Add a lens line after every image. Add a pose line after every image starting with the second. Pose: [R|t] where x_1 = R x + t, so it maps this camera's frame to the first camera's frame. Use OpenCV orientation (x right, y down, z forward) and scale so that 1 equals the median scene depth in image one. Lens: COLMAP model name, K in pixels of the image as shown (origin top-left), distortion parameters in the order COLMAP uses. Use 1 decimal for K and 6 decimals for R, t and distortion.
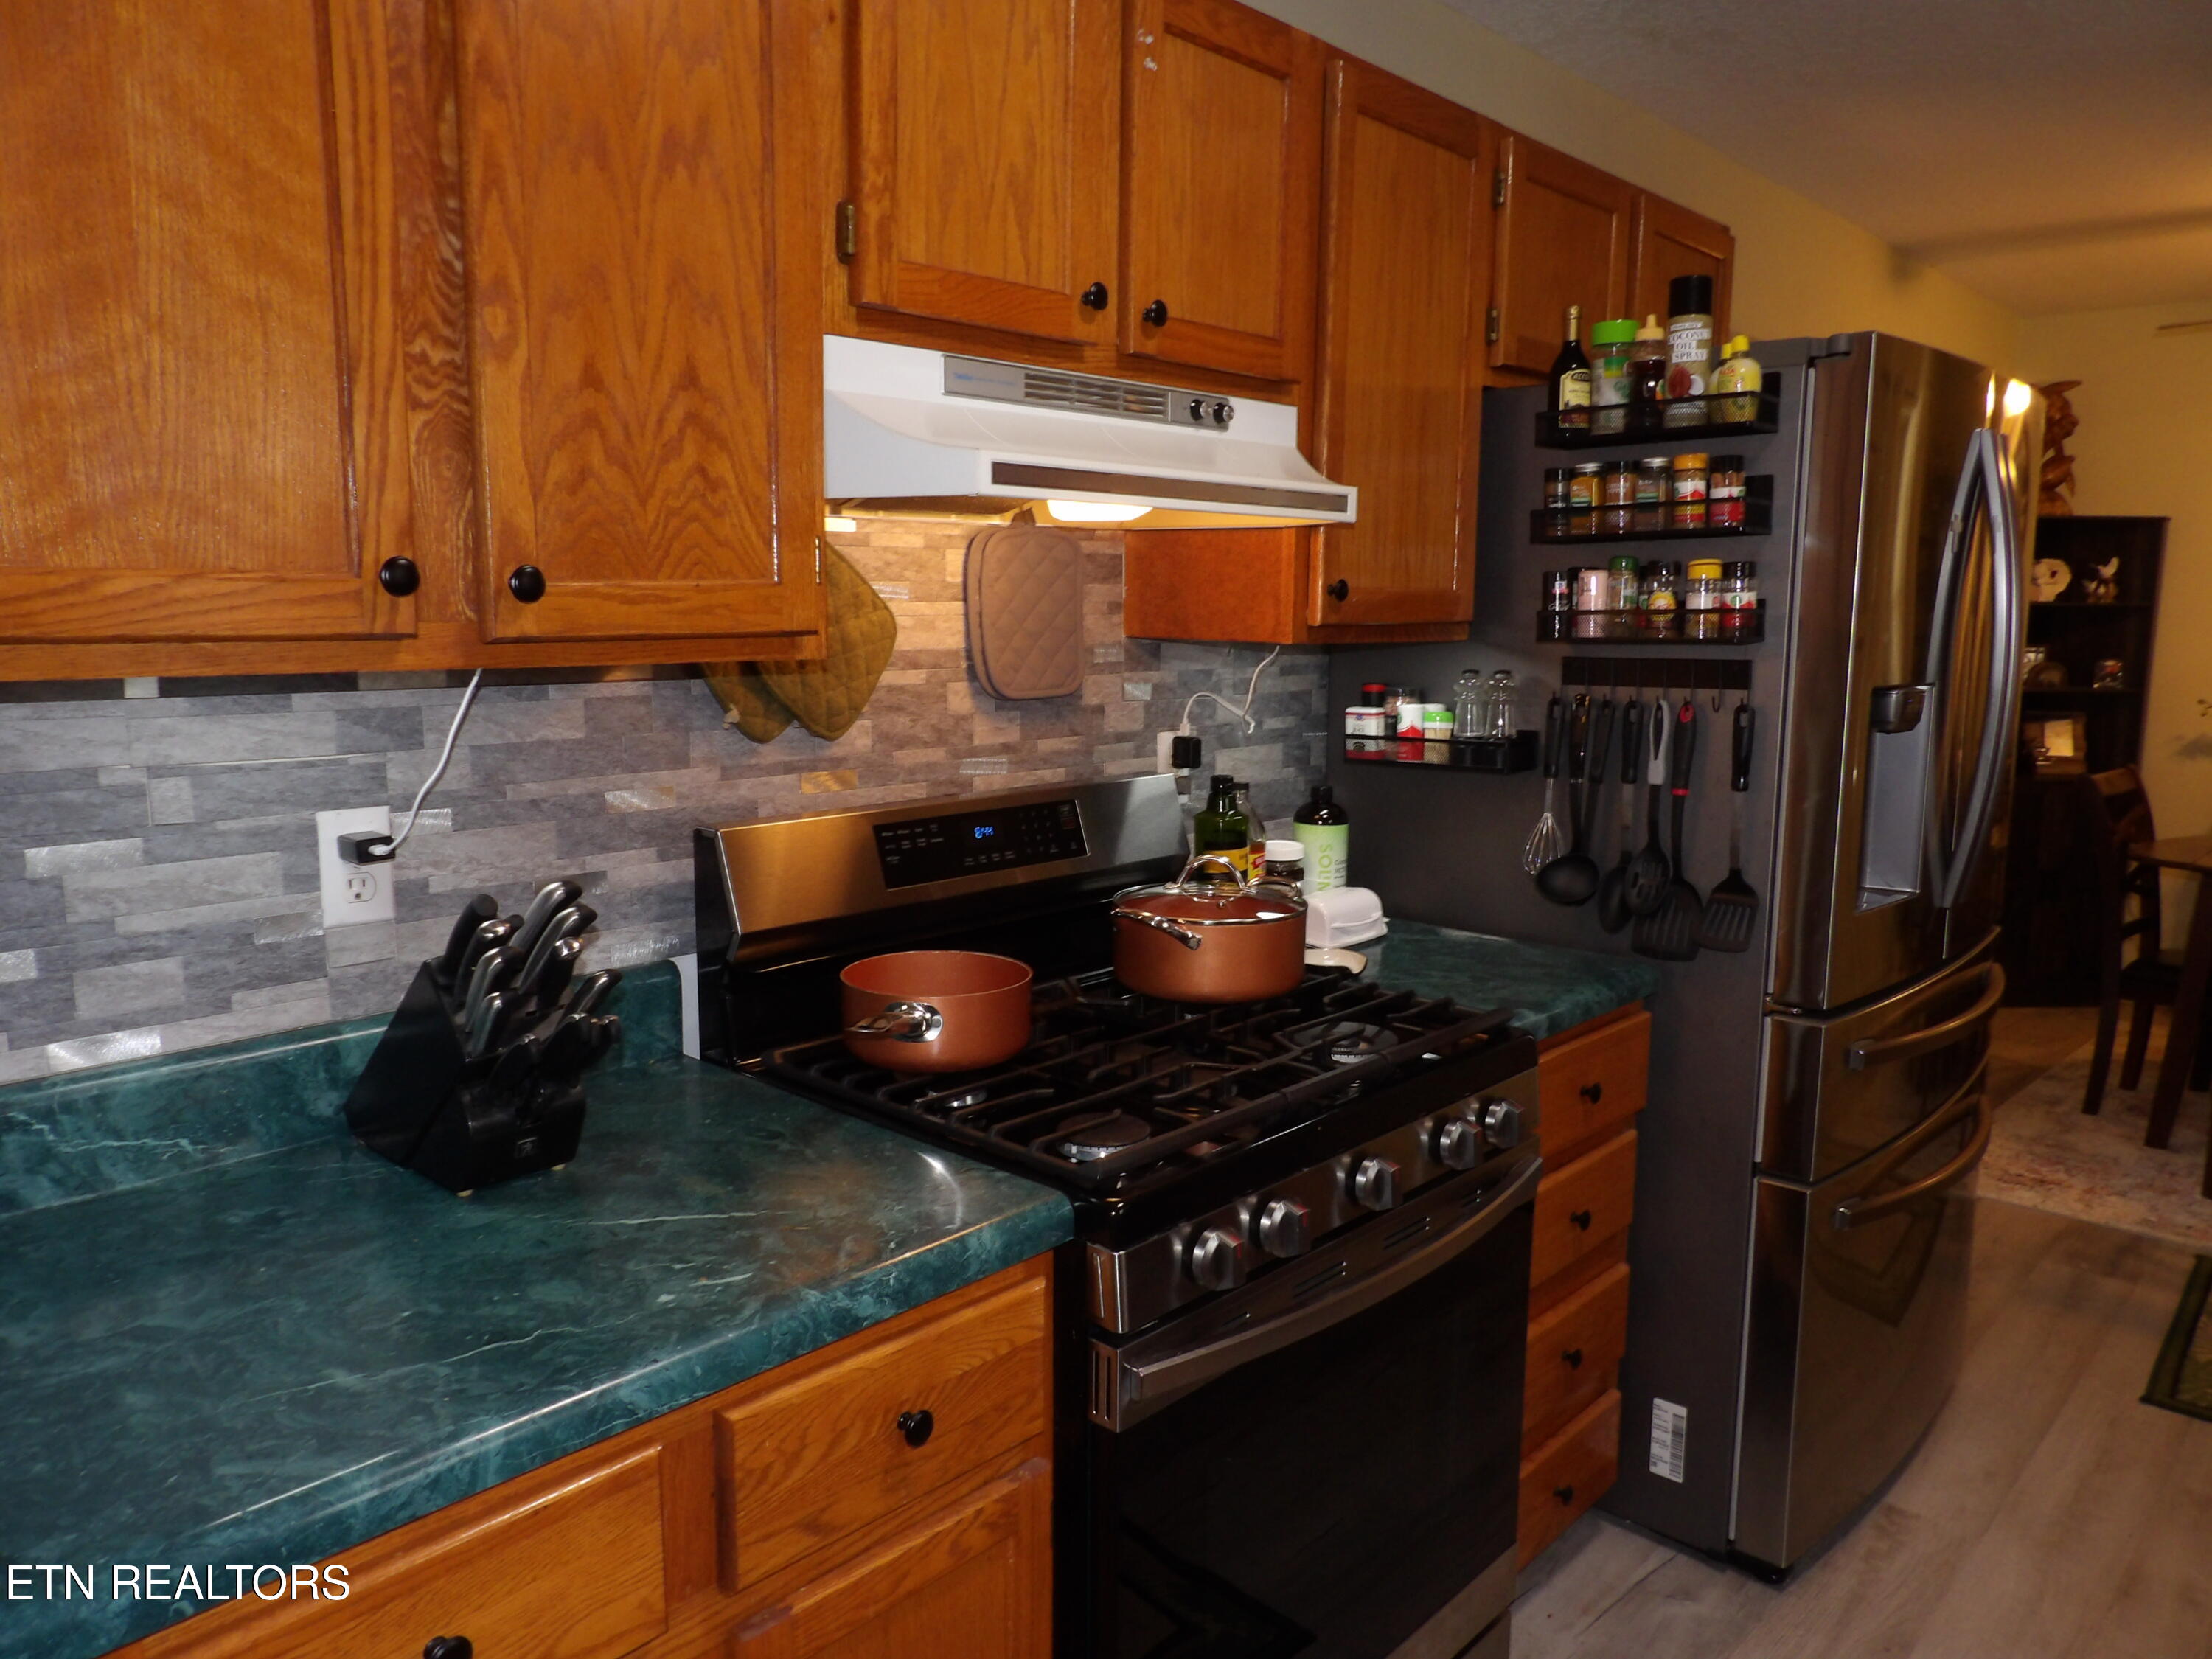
lens RADIAL K [[1594.9, 0, 1106.0], [0, 1594.9, 829.5], [0, 0, 1]] dist [-0.009721, -0.004750]
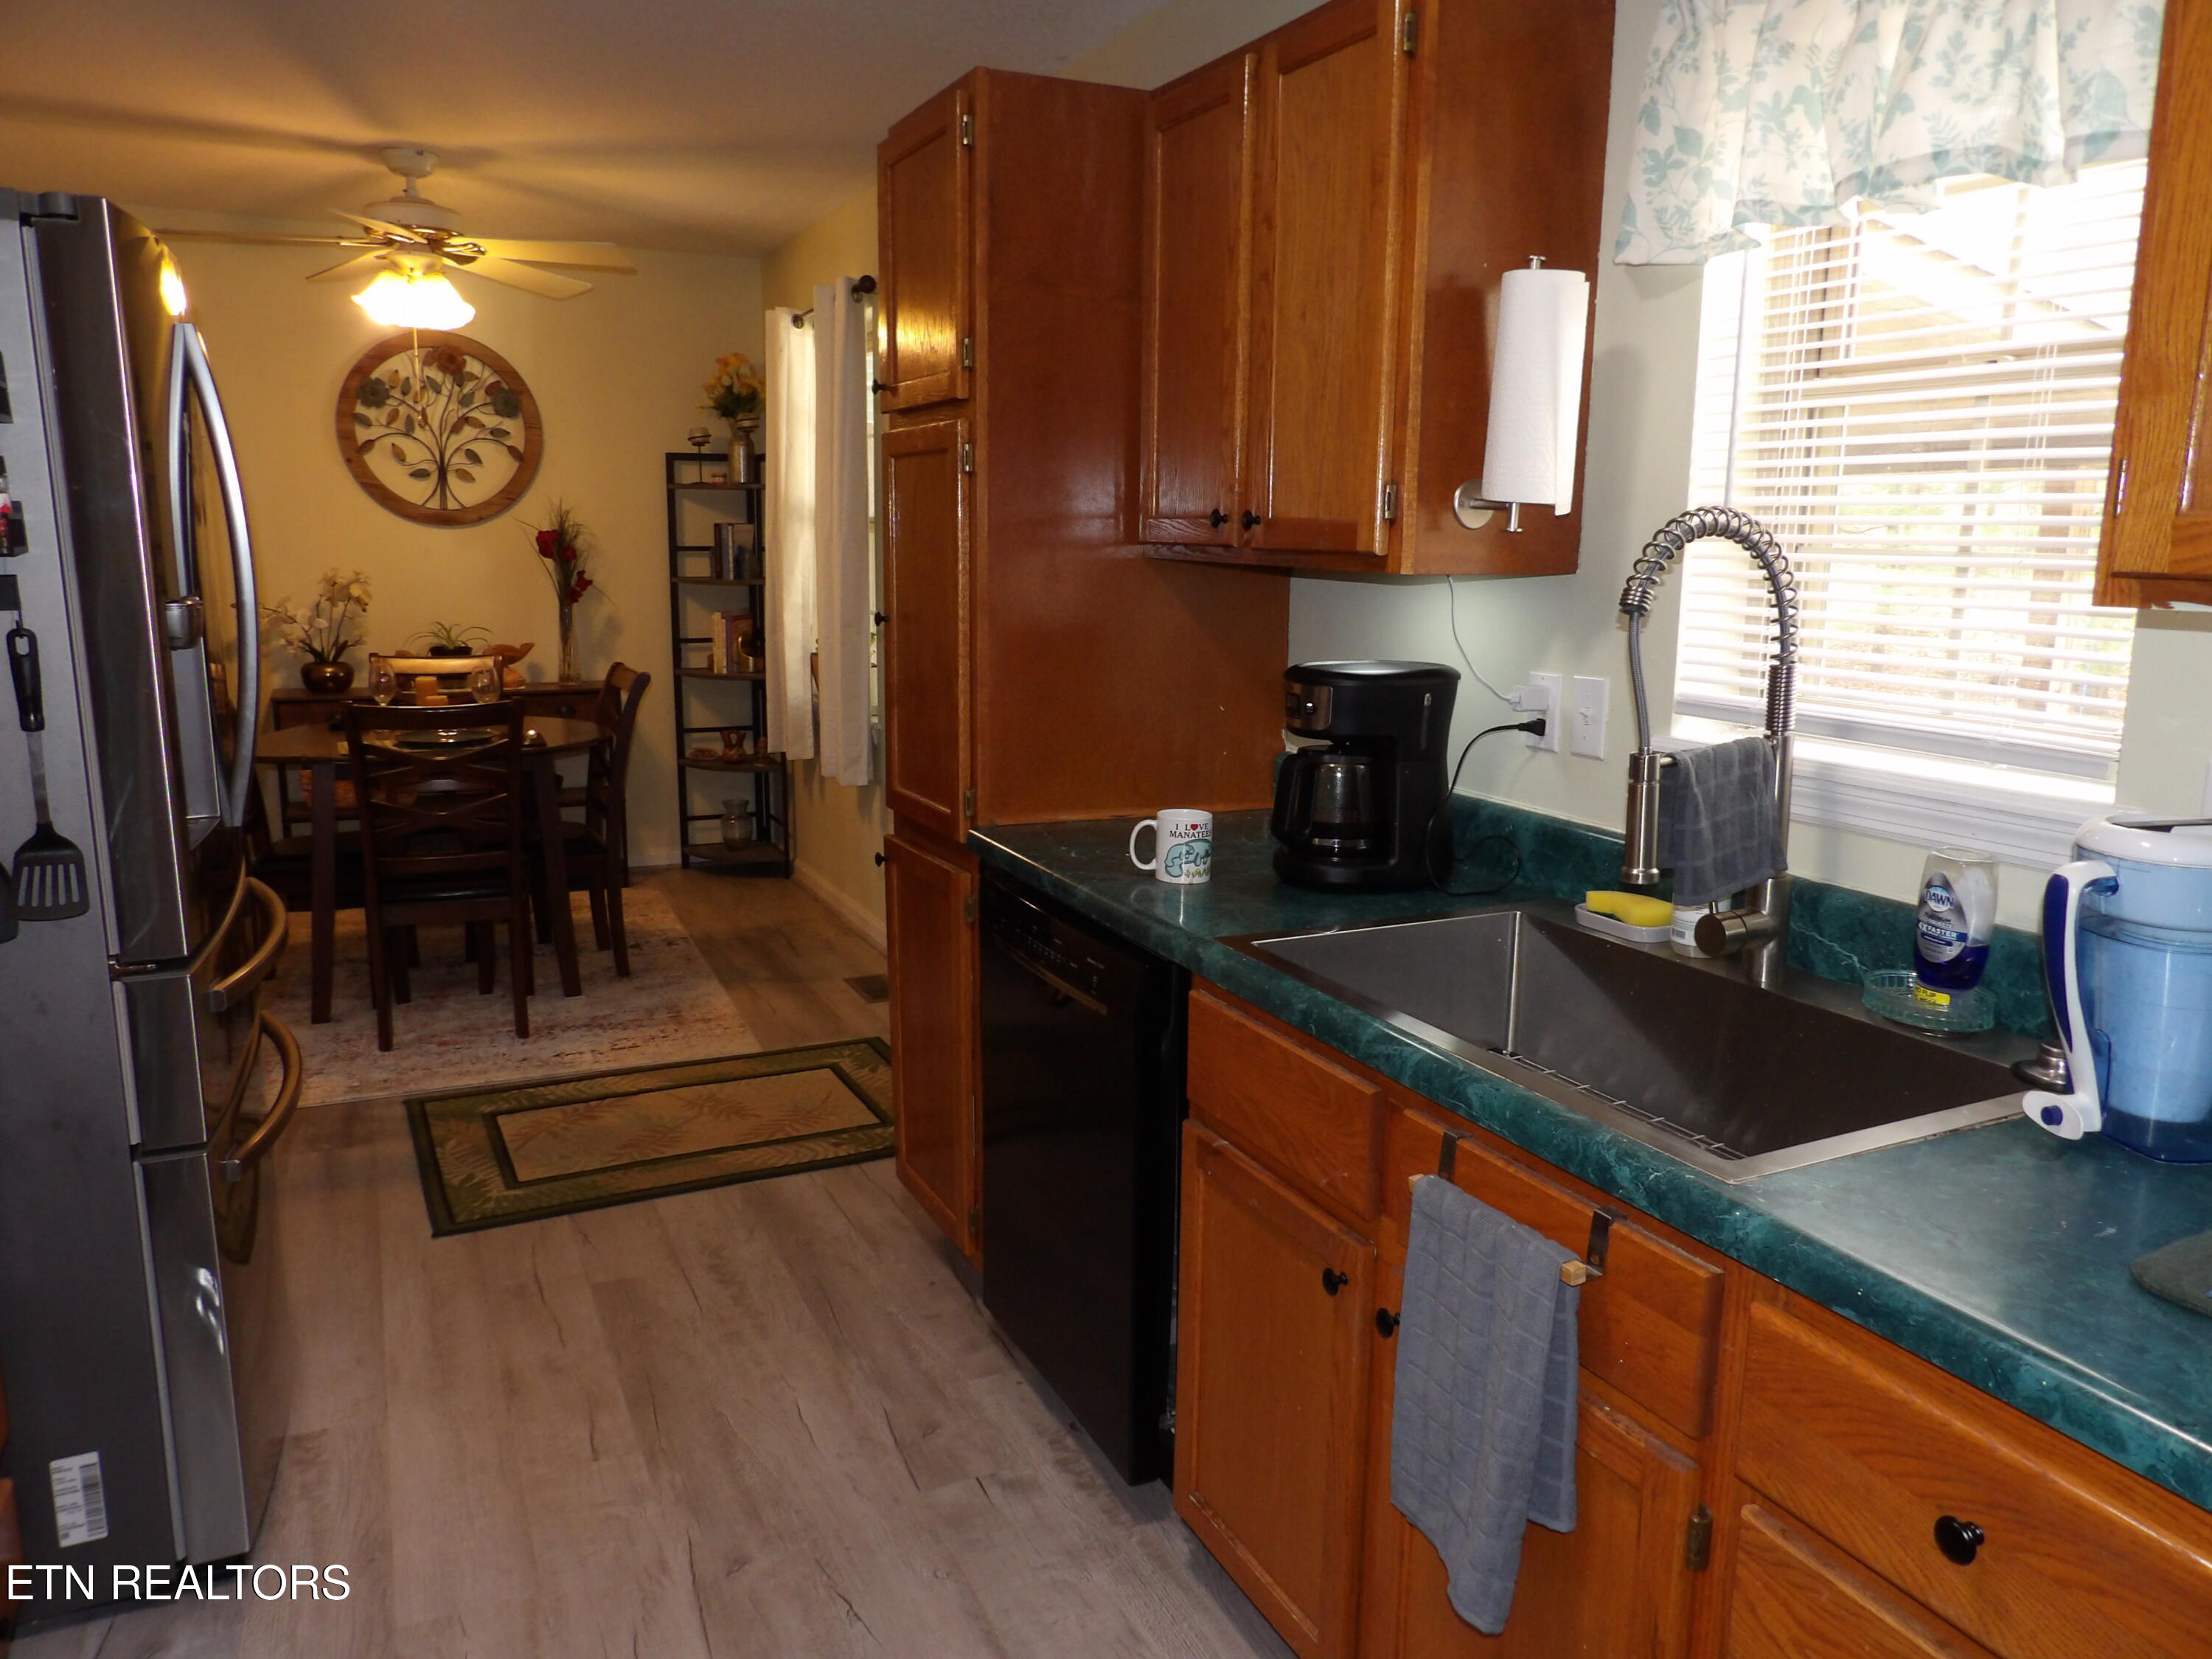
lens RADIAL K [[1594.9, 0, 1106.0], [0, 1594.9, 829.5], [0, 0, 1]] dist [-0.009721, -0.004750]
pose [[0.342800, -0.179662, 0.922068, -0.173767], [0.131050, 0.981089, 0.142441, -0.016207], [-0.930223, 0.072008, 0.359862, 0.158064]]
